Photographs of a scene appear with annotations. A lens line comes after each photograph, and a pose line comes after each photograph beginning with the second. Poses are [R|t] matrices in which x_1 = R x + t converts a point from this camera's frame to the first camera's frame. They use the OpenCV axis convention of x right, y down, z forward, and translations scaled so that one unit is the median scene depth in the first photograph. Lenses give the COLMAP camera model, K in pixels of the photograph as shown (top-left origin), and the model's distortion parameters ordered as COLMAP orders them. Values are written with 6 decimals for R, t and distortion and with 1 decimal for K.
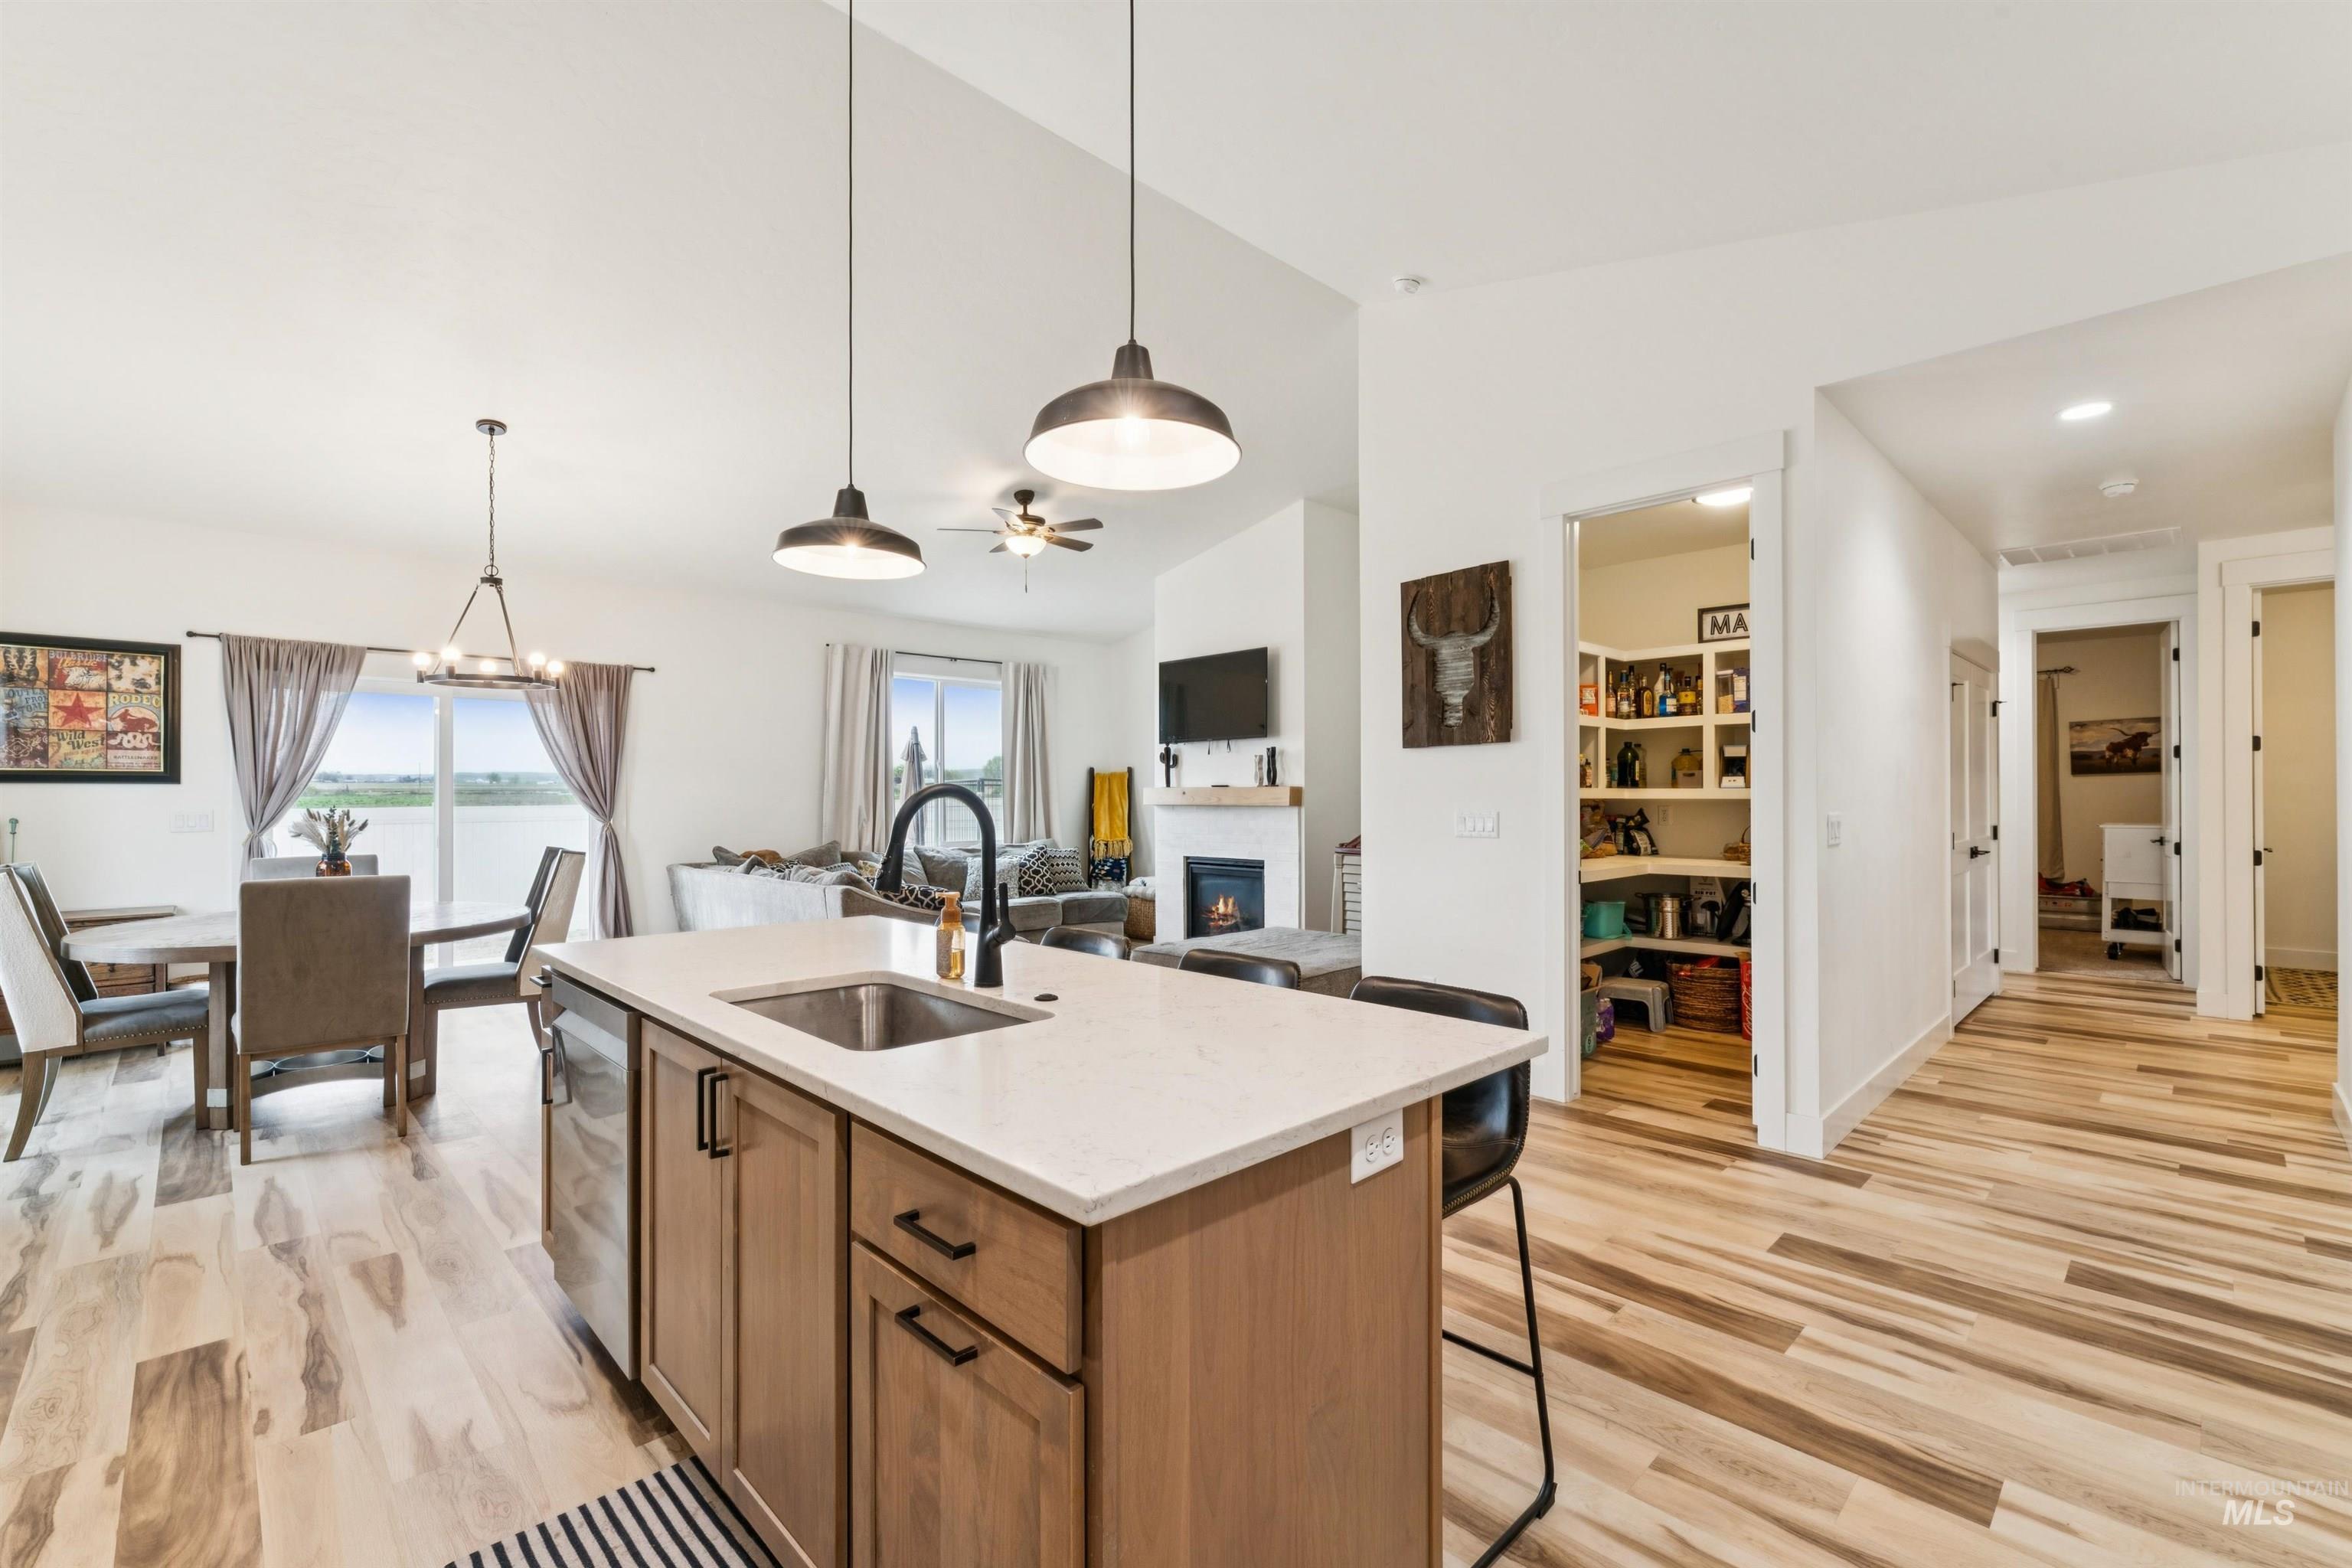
lens RADIAL K [[1007.6, 0, 1180.6], [0, 1007.6, 790.9], [0, 0, 1]] dist [-0.002821, 0.001187]
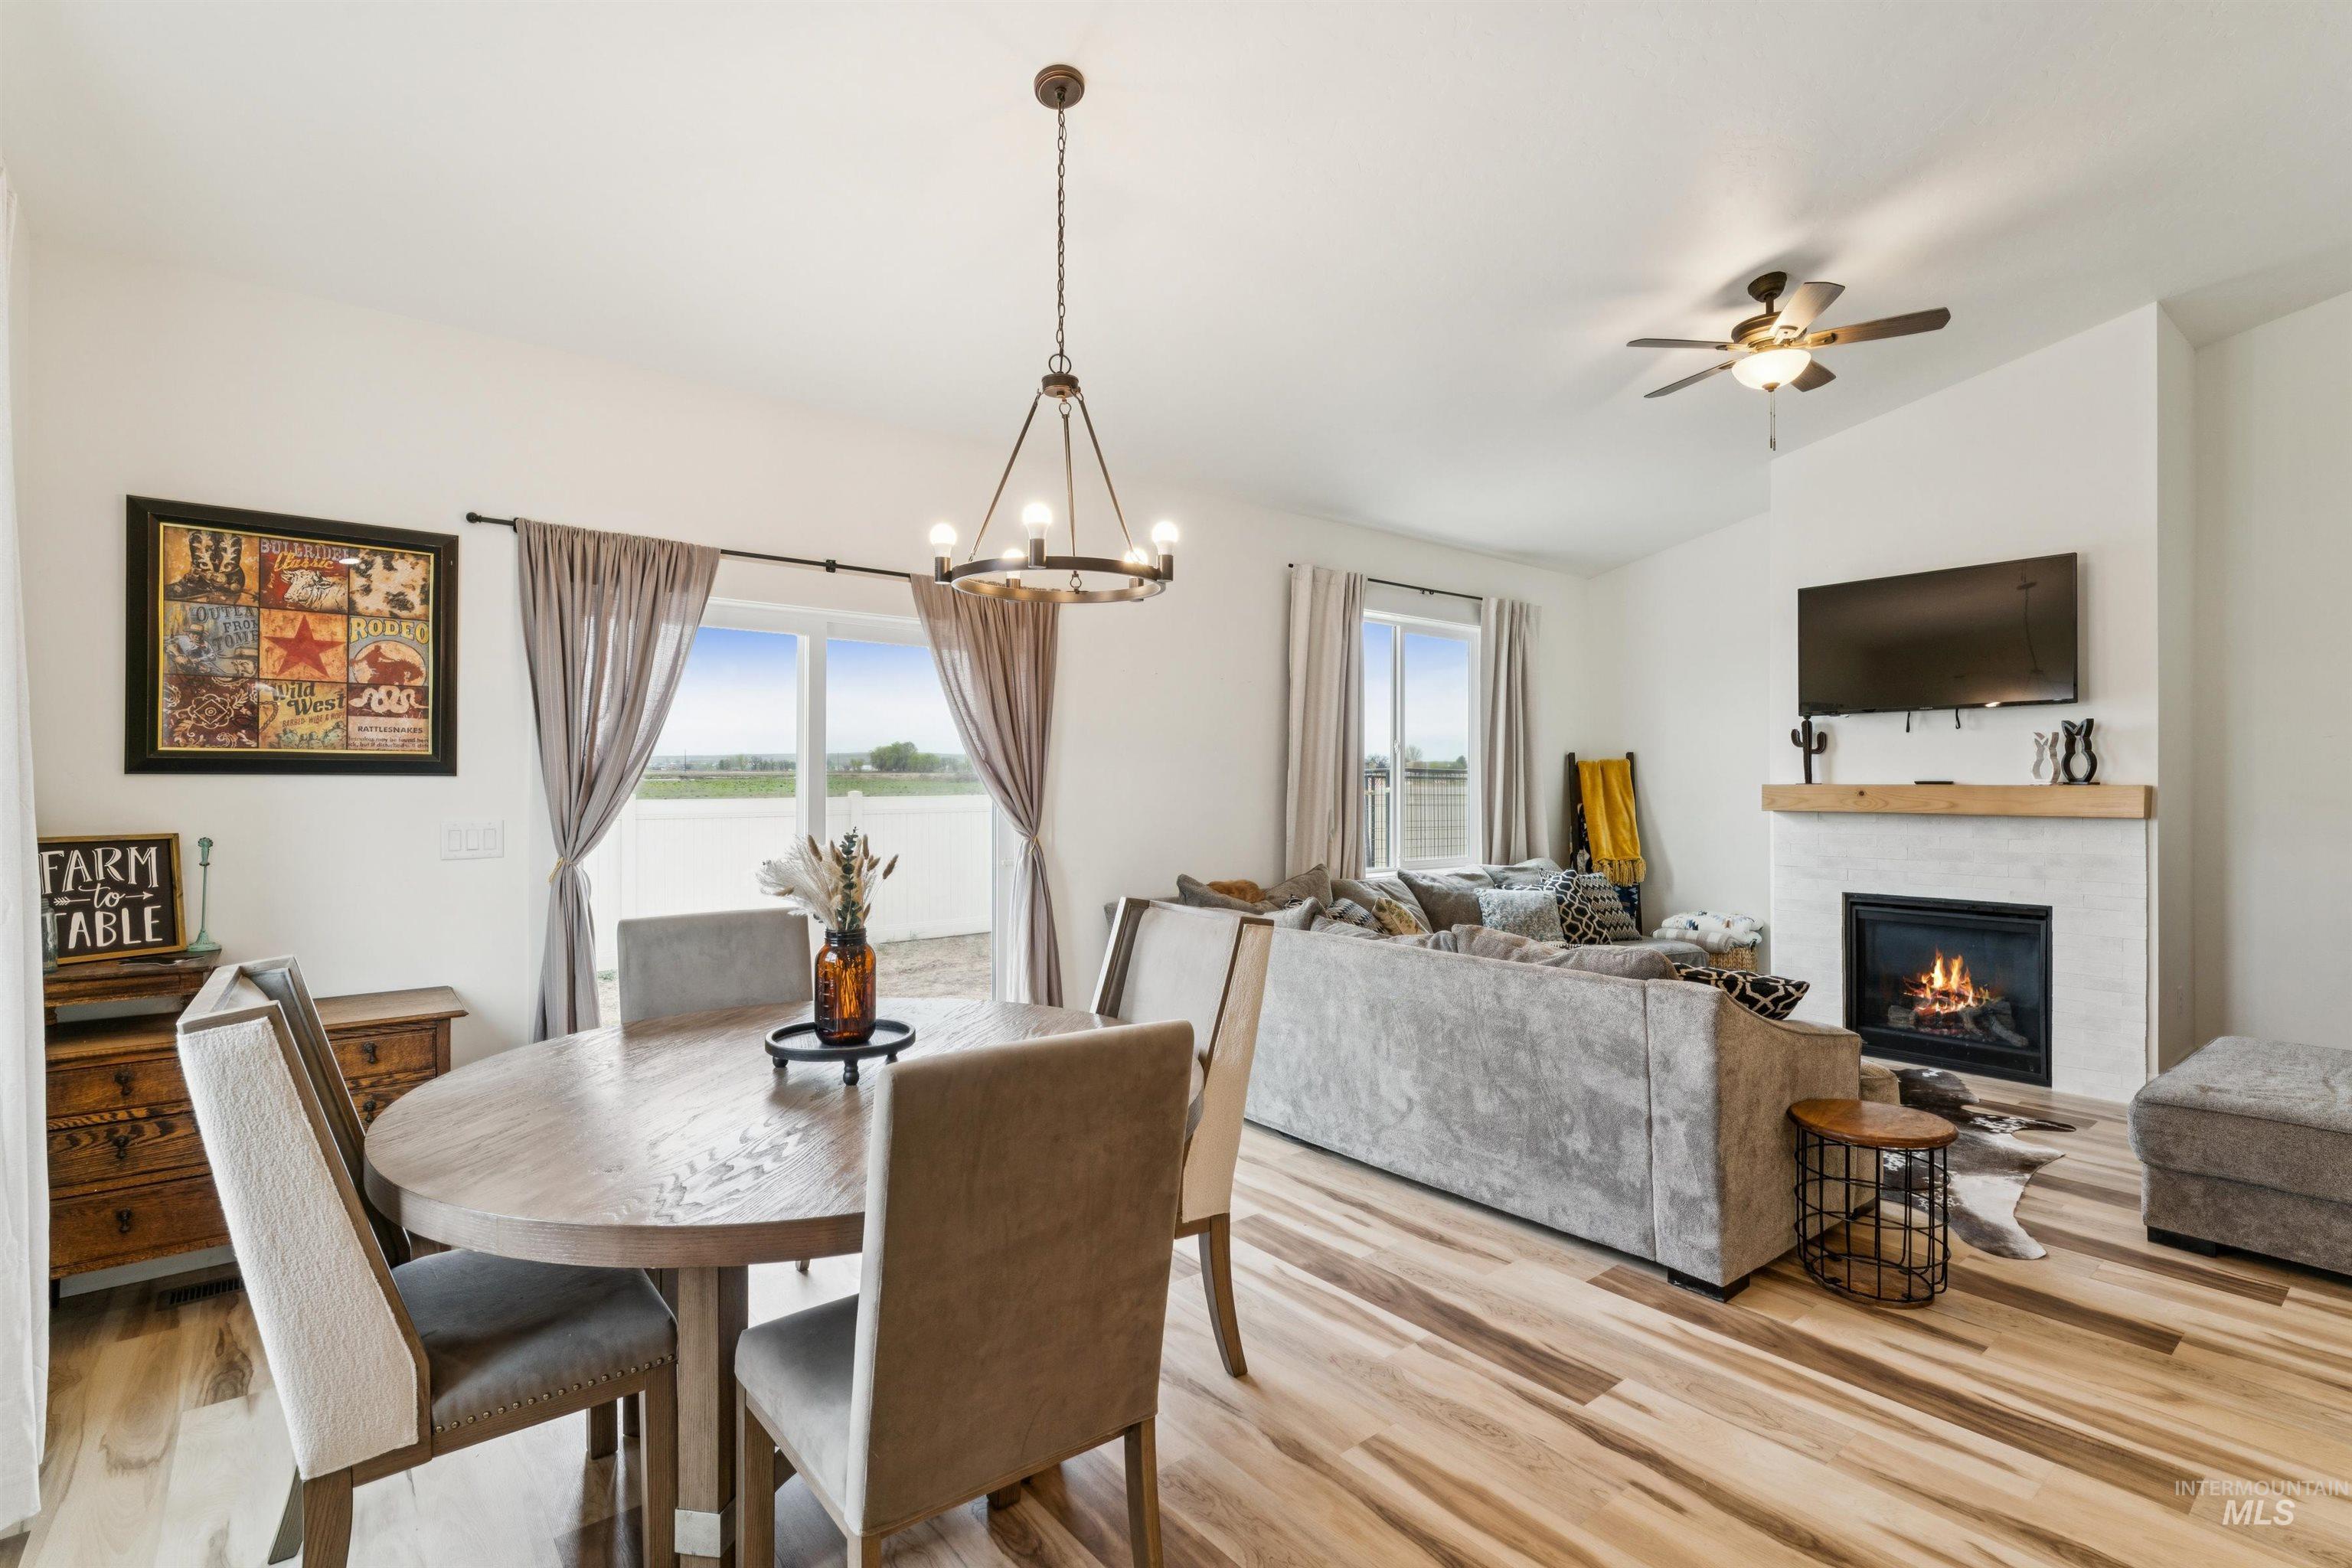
lens RADIAL K [[1092.1, 0, 1181.3], [0, 1092.1, 777.8], [0, 0, 1]] dist [-0.003099, 0.000314]
pose [[0.995999, 0.004732, -0.089241, -0.545841], [-0.004832, 0.999988, -0.000905, -0.007580], [0.089236, 0.001333, 0.996010, 0.430018]]
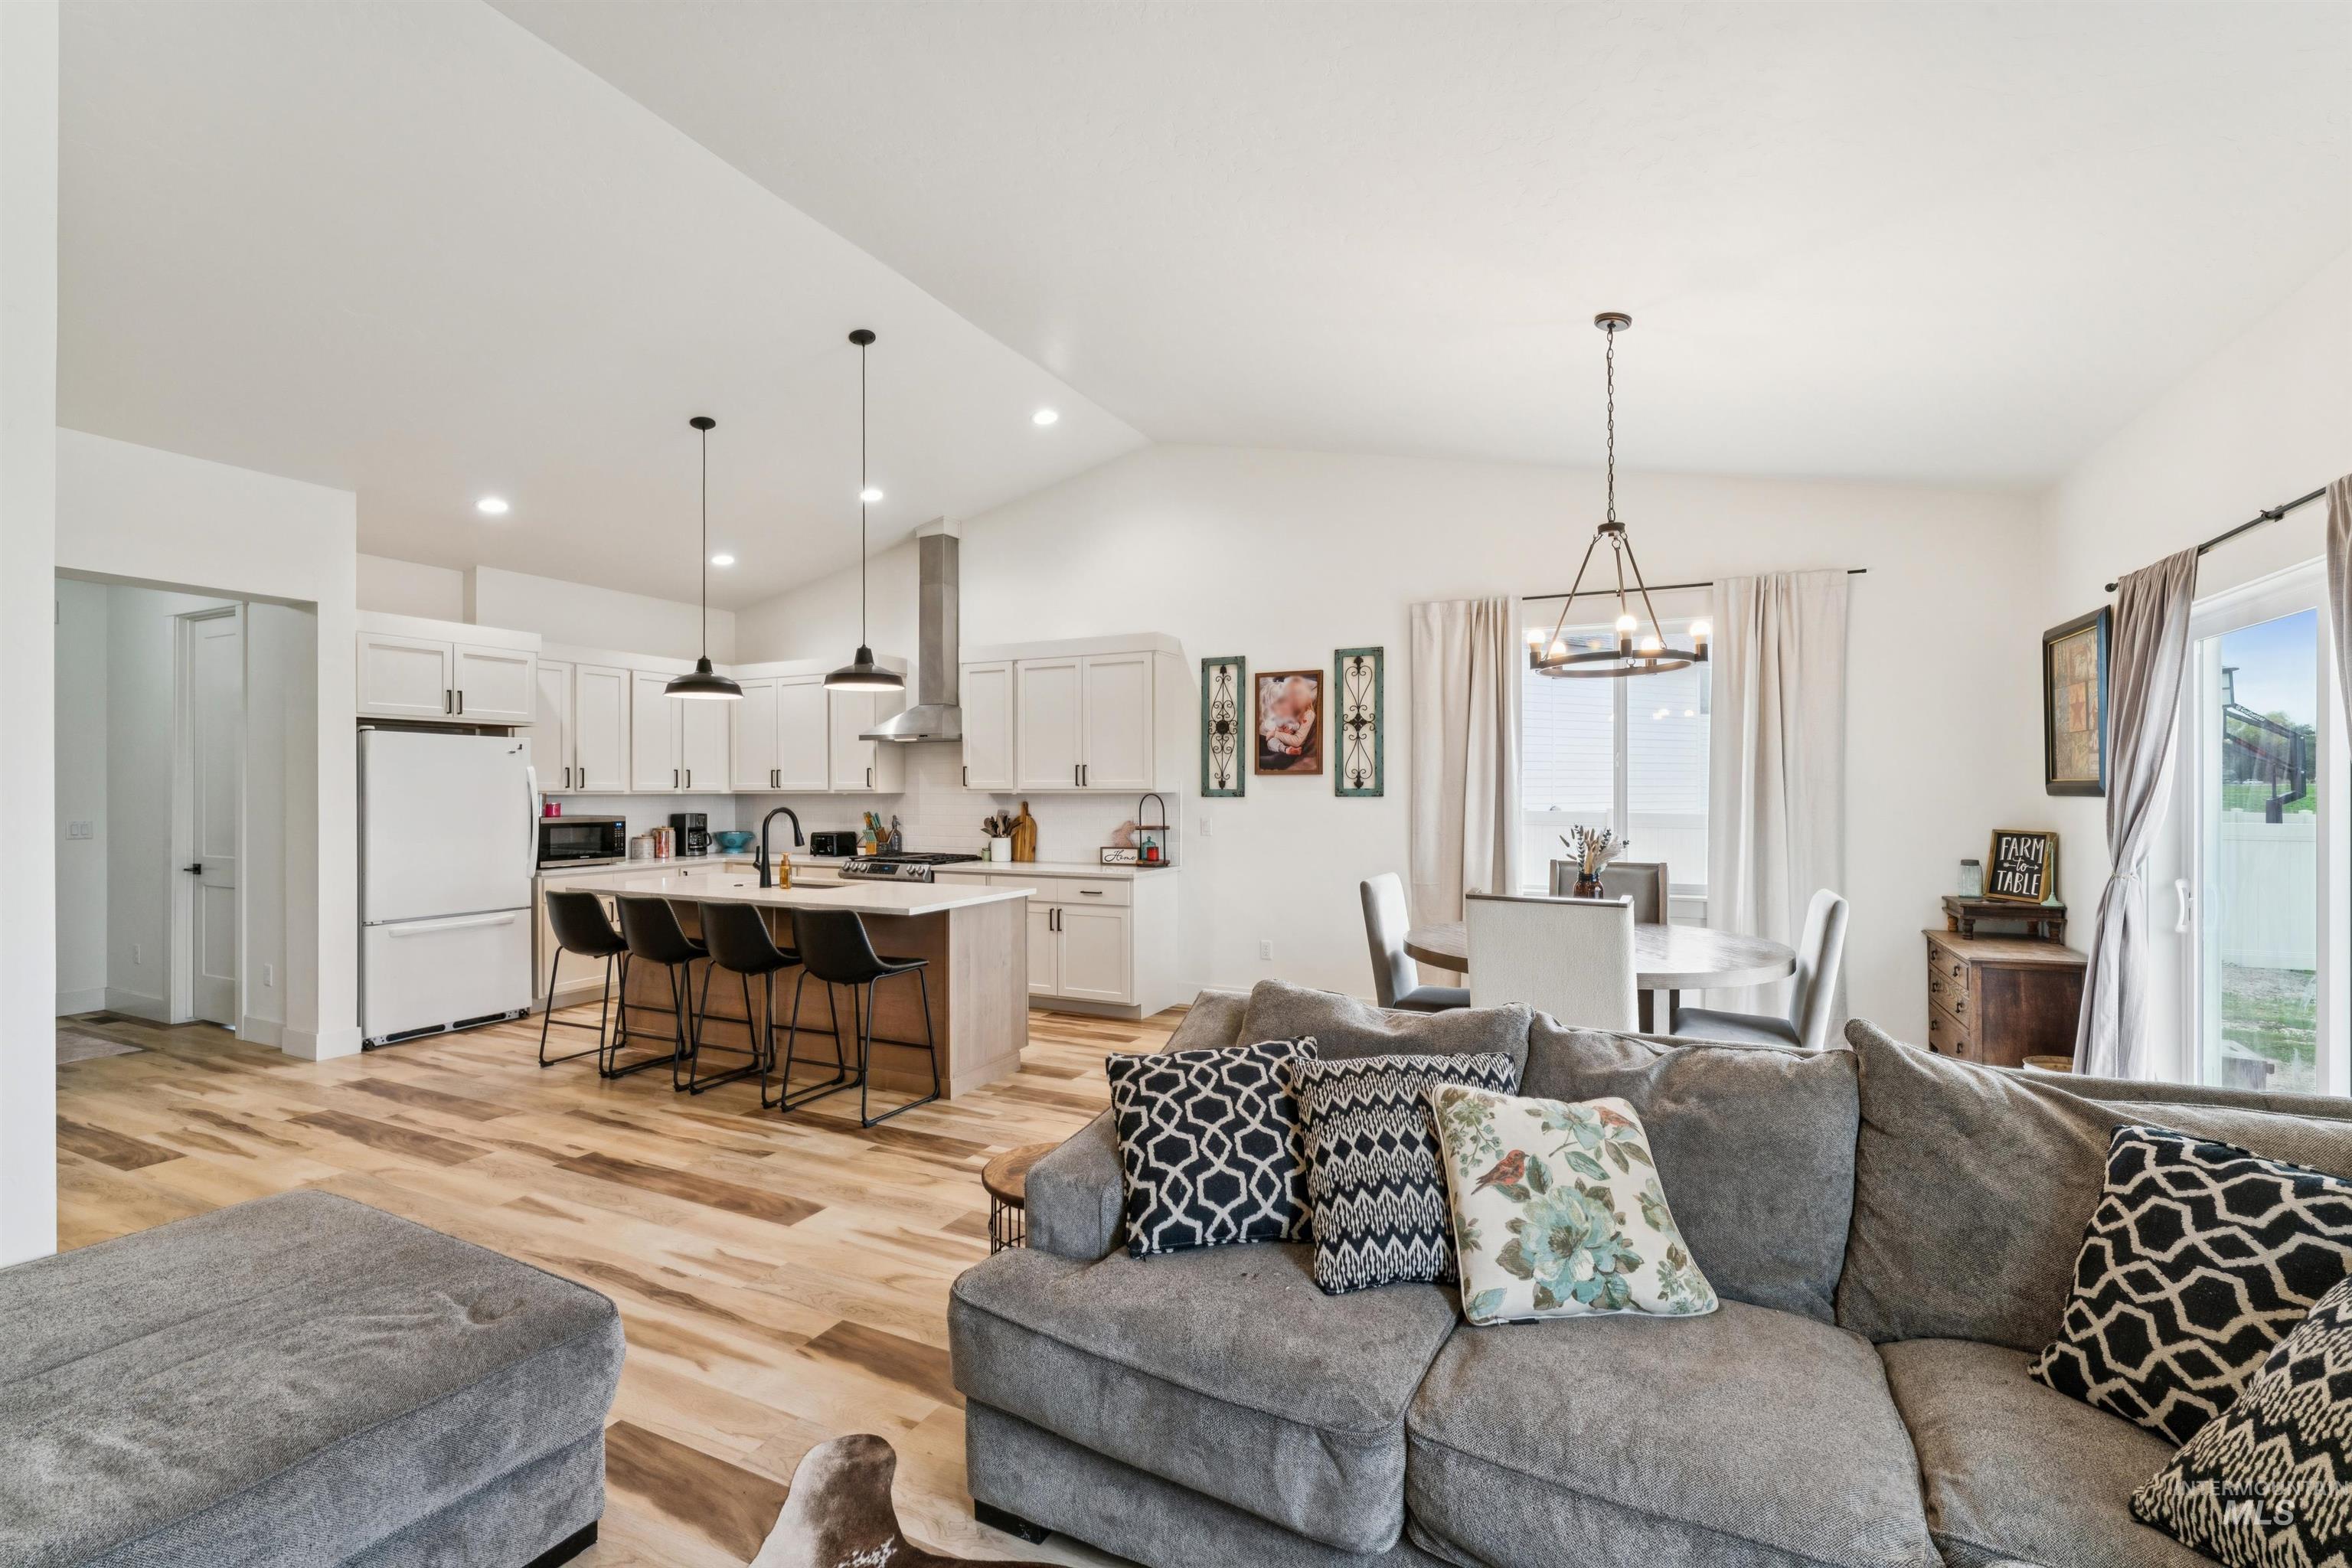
lens RADIAL K [[1024.3, 0, 1176.8], [0, 1024.3, 788.2], [0, 0, 1]] dist [-0.001957, -0.000380]
pose [[-0.941343, 0.005269, -0.337409, -0.120450], [0.006872, 0.999970, -0.003555, -0.016032], [0.337380, -0.005665, -0.941351, 1.529773]]
